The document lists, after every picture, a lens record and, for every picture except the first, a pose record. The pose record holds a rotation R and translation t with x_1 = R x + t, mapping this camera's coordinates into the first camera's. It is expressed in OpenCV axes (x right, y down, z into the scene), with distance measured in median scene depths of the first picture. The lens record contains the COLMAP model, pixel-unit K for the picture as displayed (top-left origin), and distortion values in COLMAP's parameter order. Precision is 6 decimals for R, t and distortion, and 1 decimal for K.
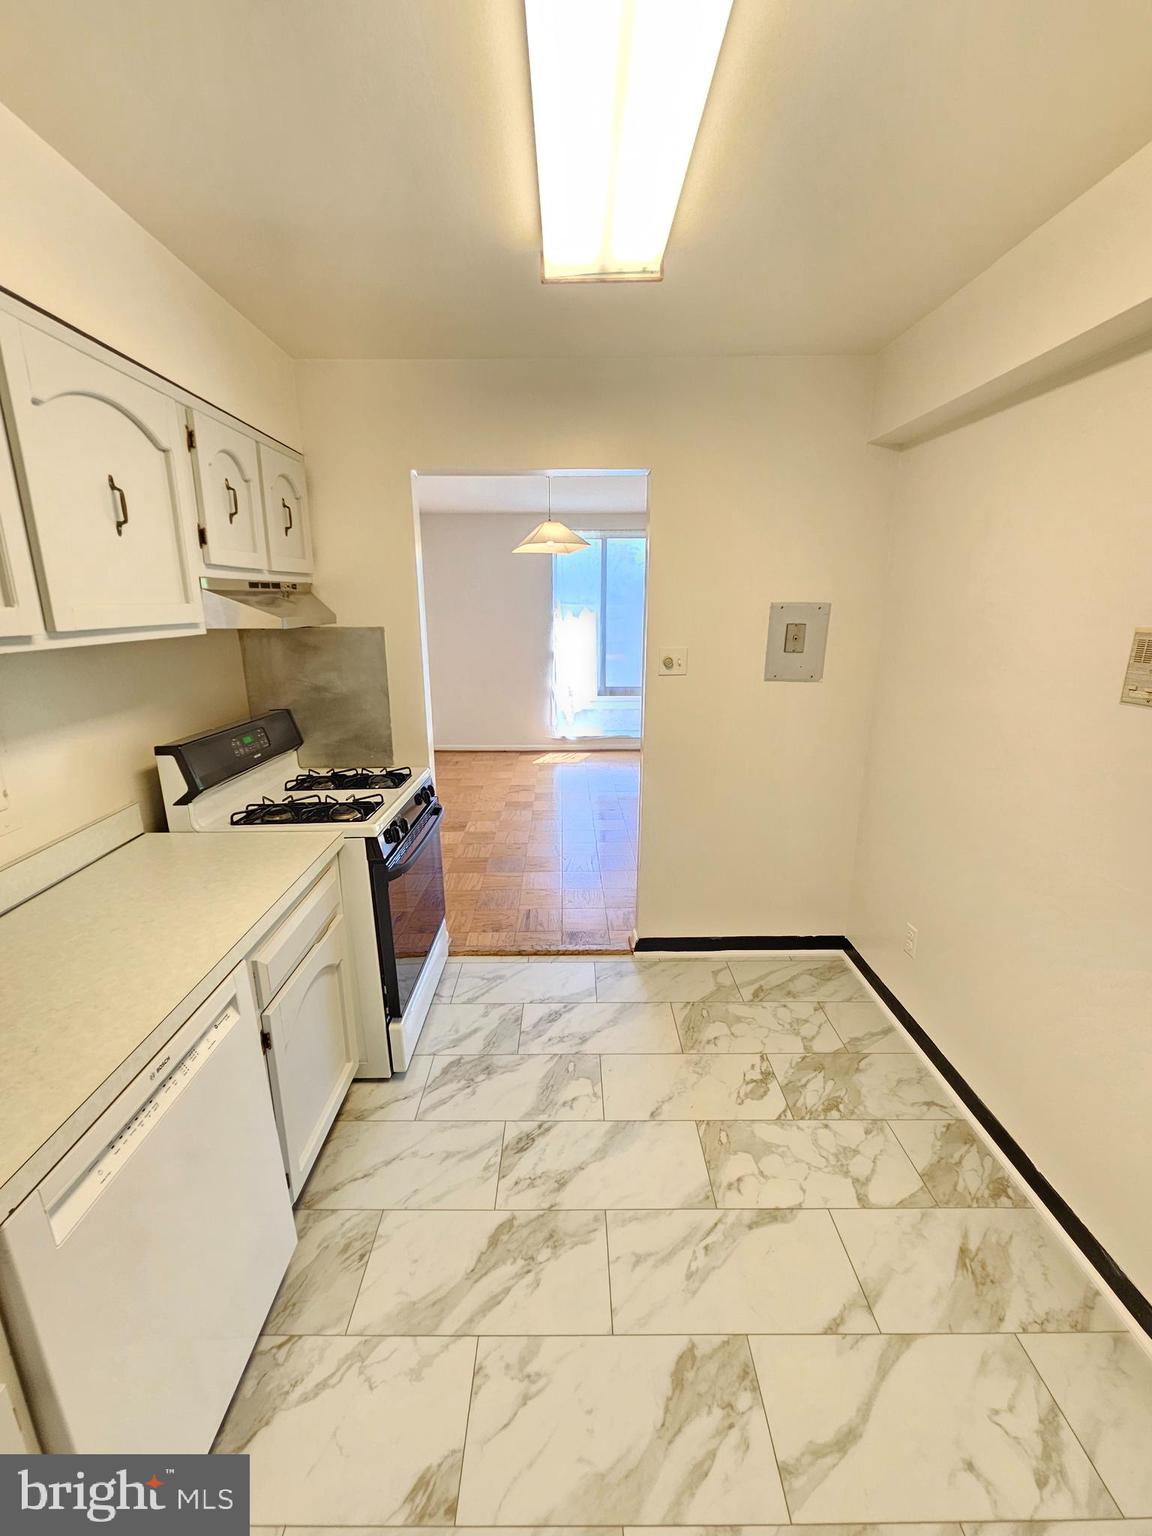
lens RADIAL K [[628.6, 0, 567.2], [0, 628.6, 762.0], [0, 0, 1]] dist [-0.001005, -0.000052]
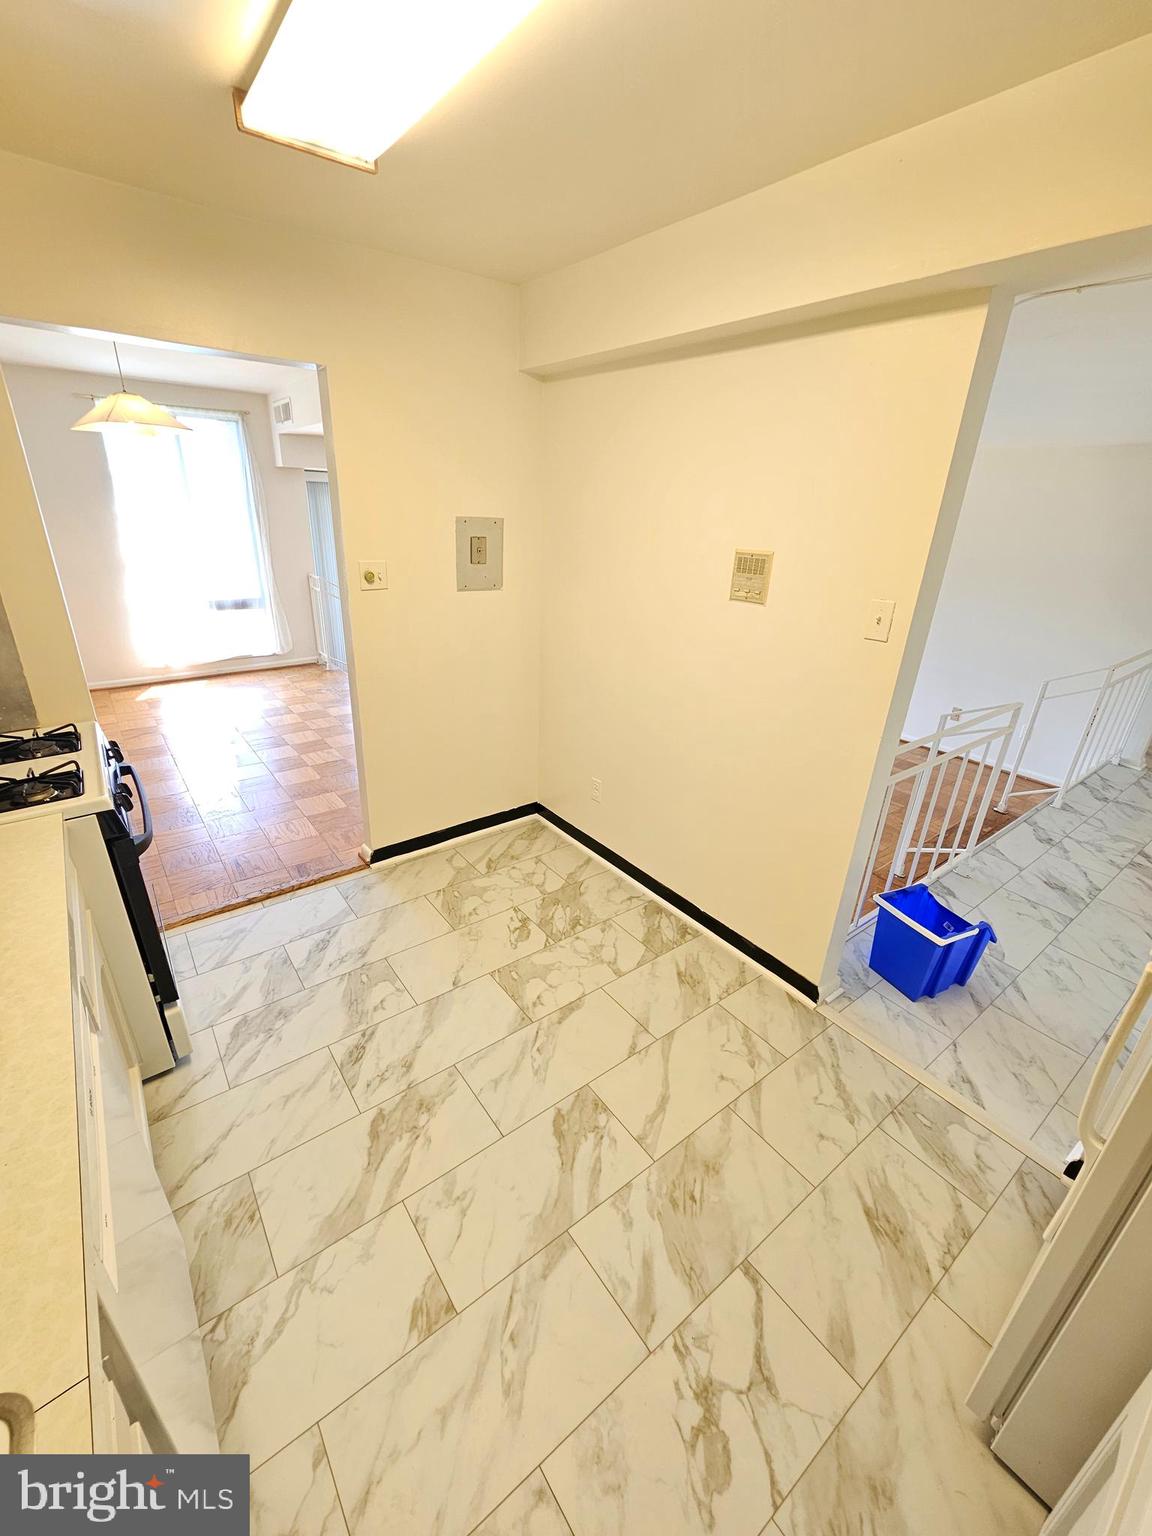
lens RADIAL K [[631.7, 0, 566.7], [0, 631.7, 761.9], [0, 0, 1]] dist [-0.000298, -0.000430]
pose [[0.799703, -0.199482, 0.566287, -0.278491], [0.112820, 0.976317, 0.184597, -0.027656], [-0.589700, -0.083734, 0.803270, -0.019088]]
